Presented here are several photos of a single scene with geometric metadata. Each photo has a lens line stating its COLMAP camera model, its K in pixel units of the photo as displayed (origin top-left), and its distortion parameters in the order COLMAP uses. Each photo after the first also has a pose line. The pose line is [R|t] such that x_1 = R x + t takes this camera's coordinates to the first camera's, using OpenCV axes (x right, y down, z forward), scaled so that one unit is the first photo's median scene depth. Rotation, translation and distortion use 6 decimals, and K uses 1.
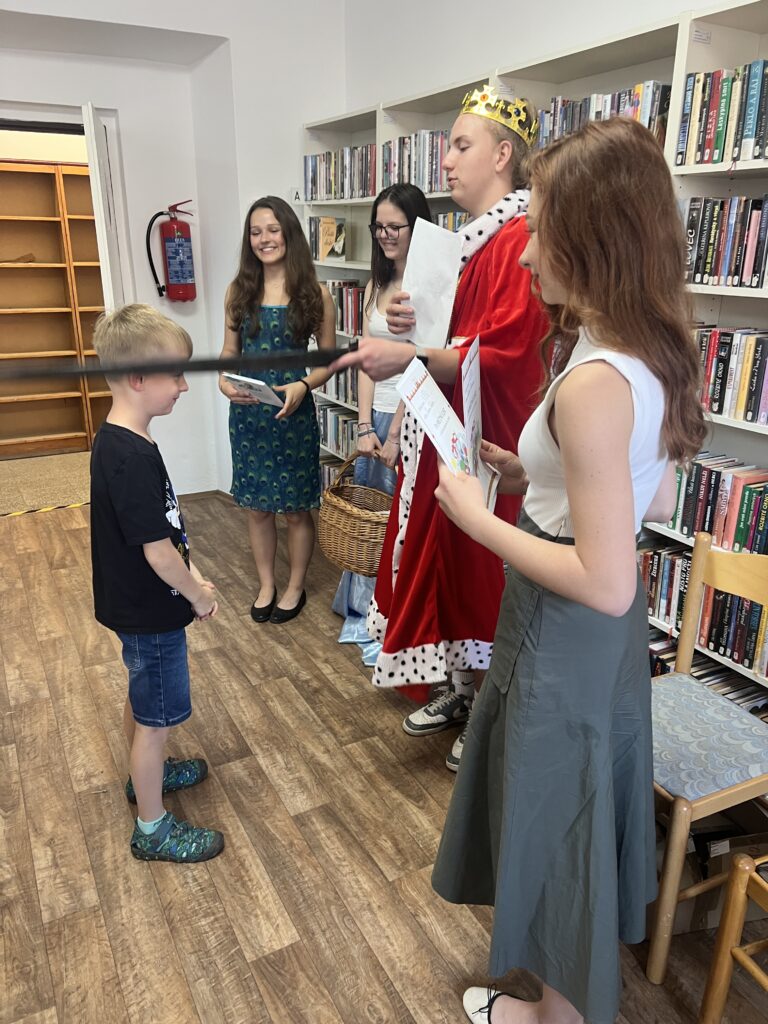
lens RADIAL K [[773.6, 0, 396.0], [0, 773.6, 512.7], [0, 0, 1]] dist [0.031941, -0.044589]
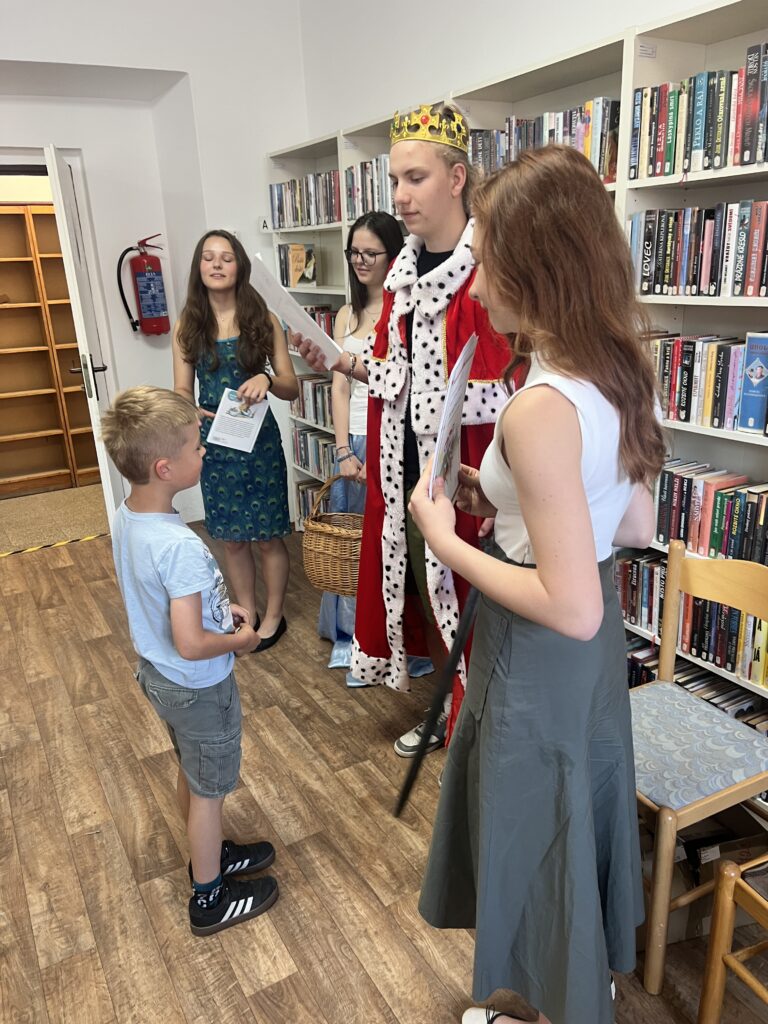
lens RADIAL K [[773.6, 0, 394.0], [0, 773.6, 520.9], [0, 0, 1]] dist [0.031941, -0.044589]
pose [[0.998394, -0.056252, 0.006657, 0.020752], [0.056319, 0.998361, -0.010205, -0.008943], [-0.006072, 0.010564, 0.999926, -0.005031]]
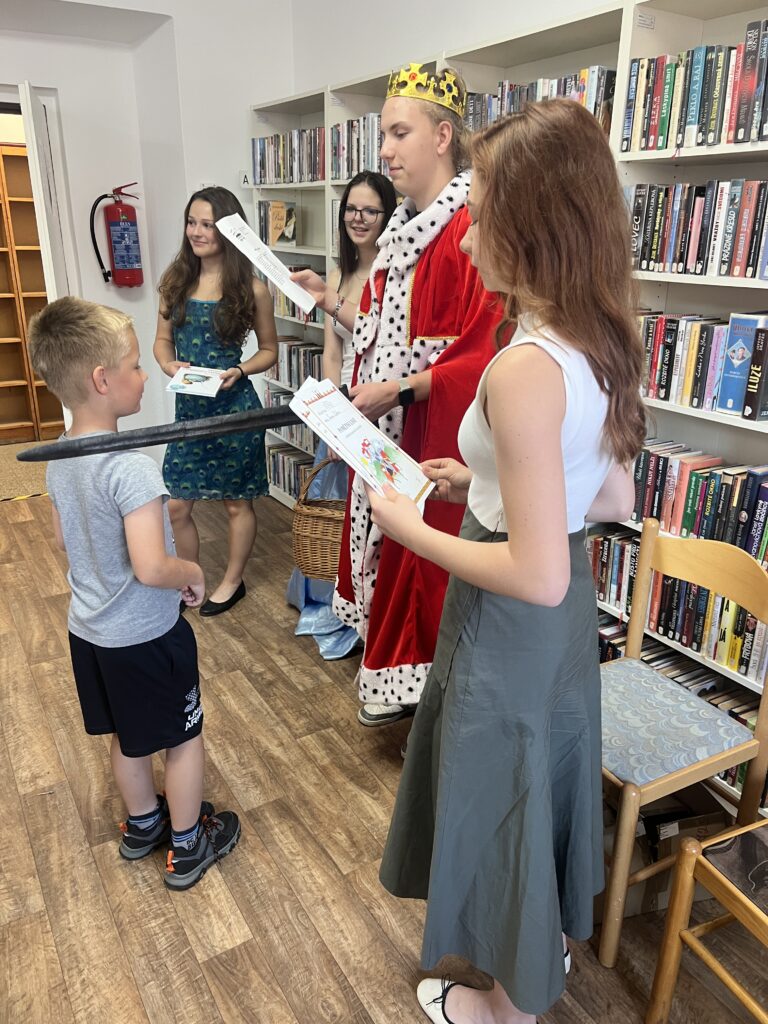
lens RADIAL K [[773.6, 0, 395.4], [0, 773.6, 508.4], [0, 0, 1]] dist [0.031941, -0.044589]
pose [[0.998655, -0.014012, 0.049914, 0.012491], [0.013385, 0.999828, 0.012860, -0.004379], [-0.050085, -0.012174, 0.998671, 0.009894]]
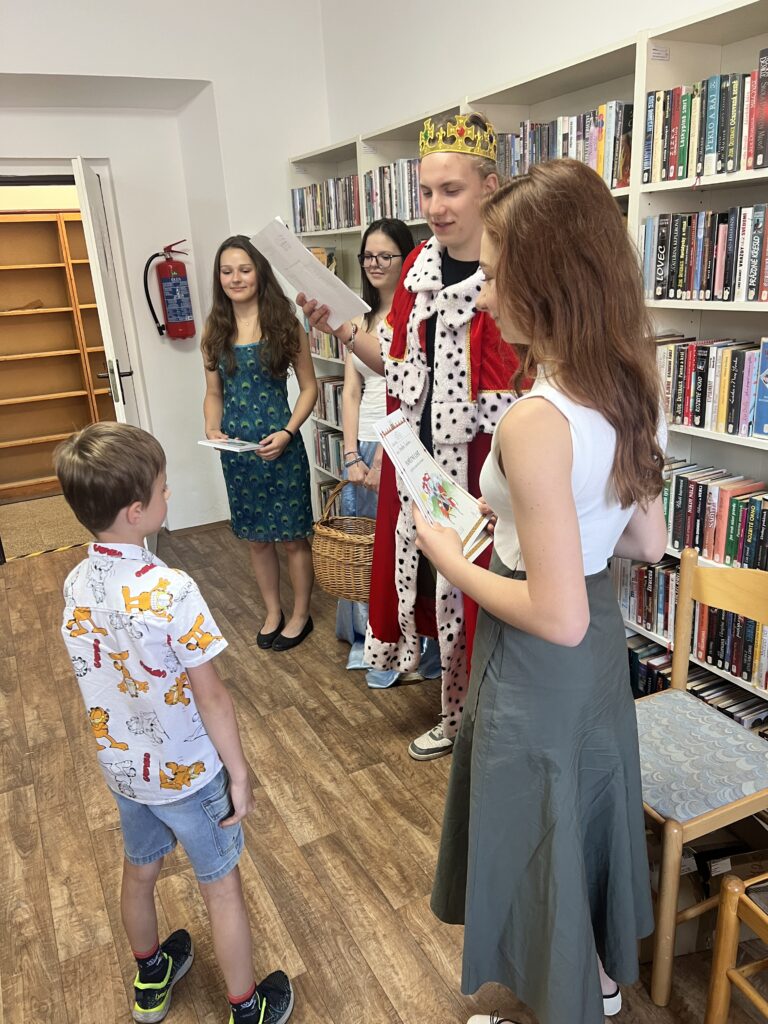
lens RADIAL K [[773.6, 0, 383.2], [0, 773.6, 517.4], [0, 0, 1]] dist [0.031941, -0.044589]
pose [[0.997408, -0.055330, -0.046006, 0.044748], [0.054864, 0.998430, -0.011332, -0.021256], [0.046561, 0.008779, 0.998877, -0.013694]]
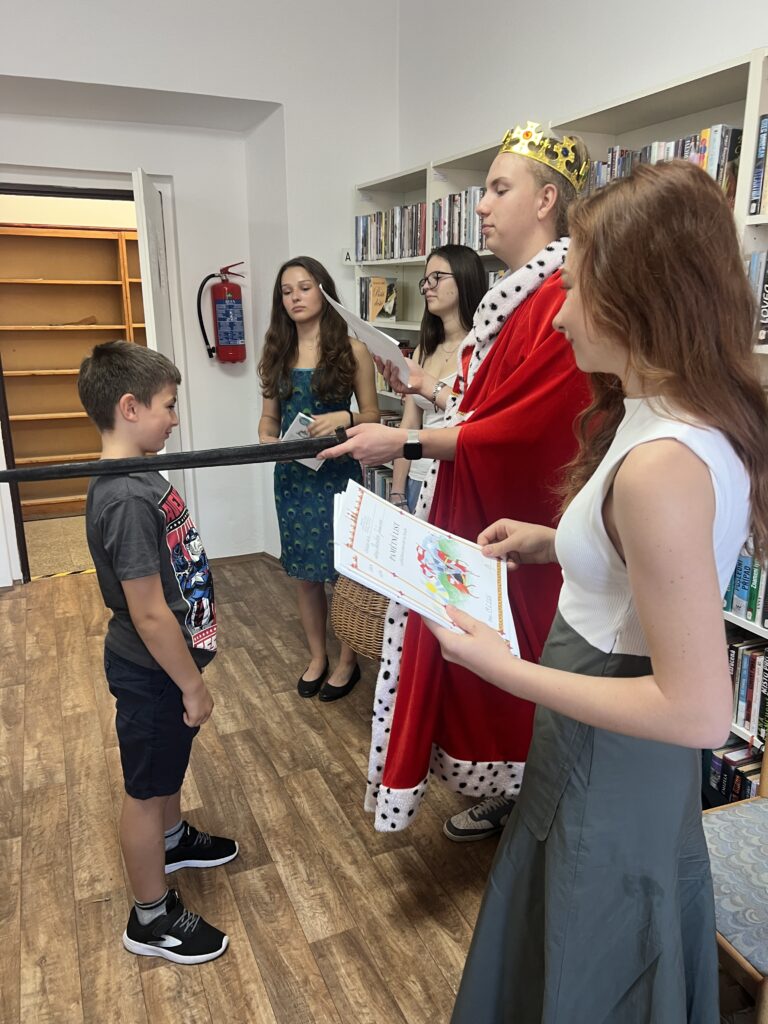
lens RADIAL K [[773.6, 0, 394.3], [0, 773.6, 508.9], [0, 0, 1]] dist [0.031941, -0.044589]
pose [[0.996545, 0.009814, -0.082479, 0.028261], [-0.015734, 0.997321, -0.071436, -0.036720], [0.081557, 0.072487, 0.994029, 0.095947]]
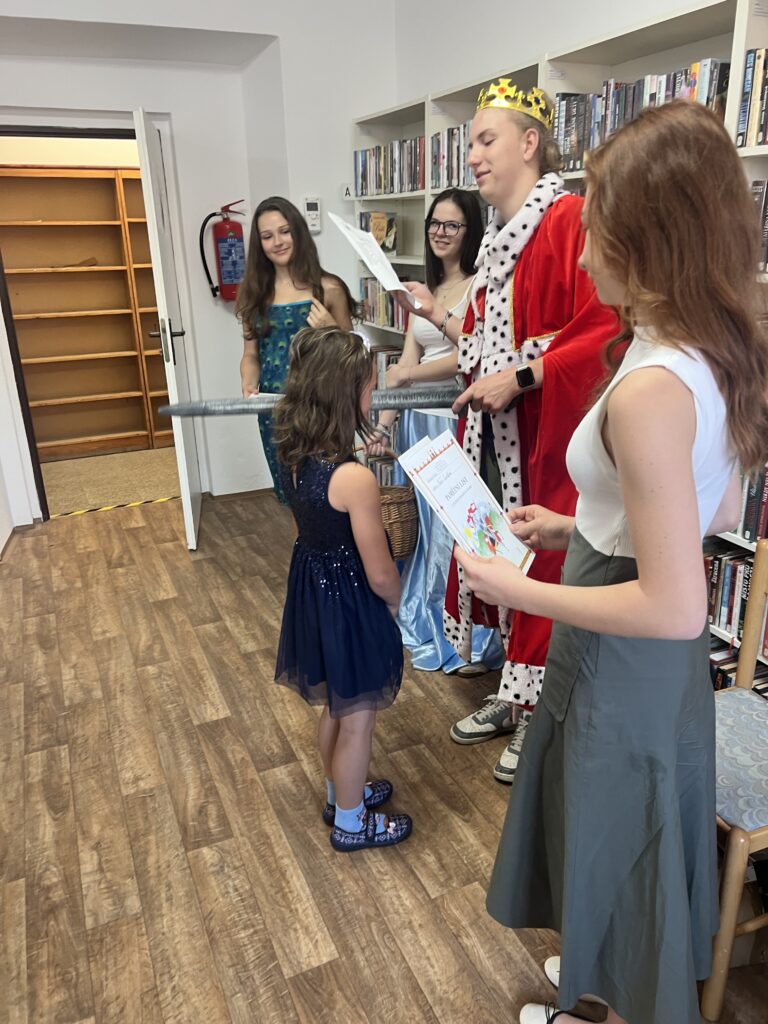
lens RADIAL K [[773.6, 0, 396.1], [0, 773.6, 508.9], [0, 0, 1]] dist [0.031941, -0.044589]
pose [[0.996726, -0.003823, -0.080766, 0.023777], [0.004348, 0.999971, 0.006331, -0.016792], [0.080739, -0.006662, 0.996713, 0.026467]]
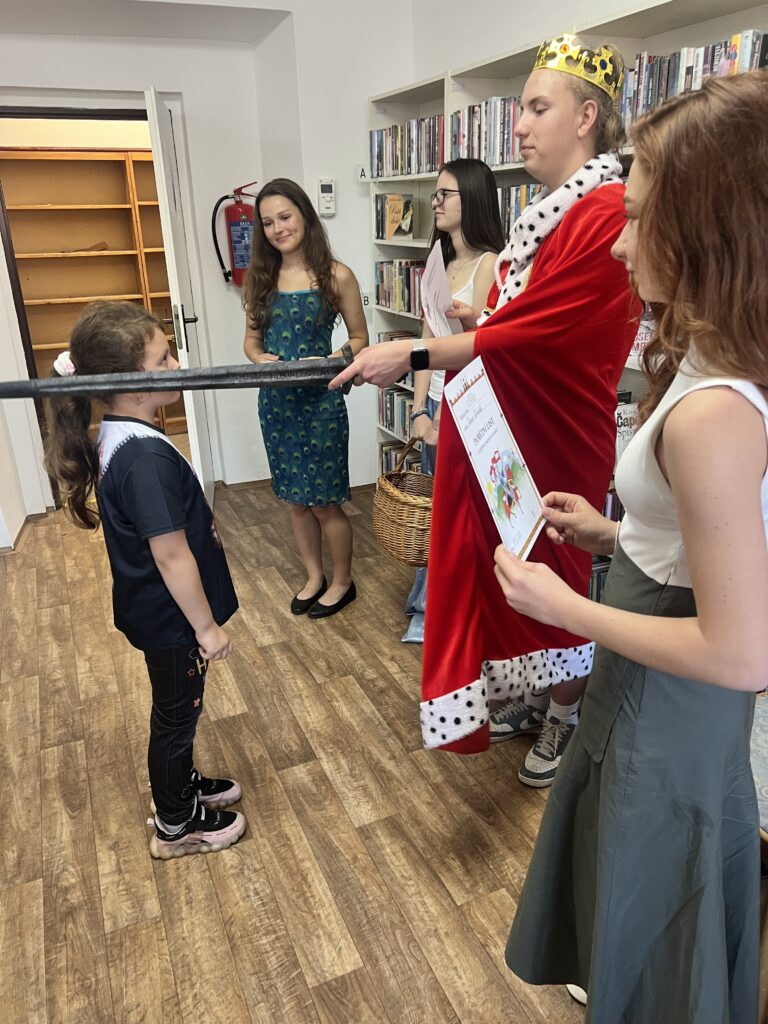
lens RADIAL K [[773.6, 0, 388.7], [0, 773.6, 508.5], [0, 0, 1]] dist [0.031941, -0.044589]
pose [[0.994936, -0.000761, -0.100508, 0.003206], [0.003465, 0.999637, 0.026727, -0.029559], [0.100451, -0.026940, 0.994577, 0.055347]]
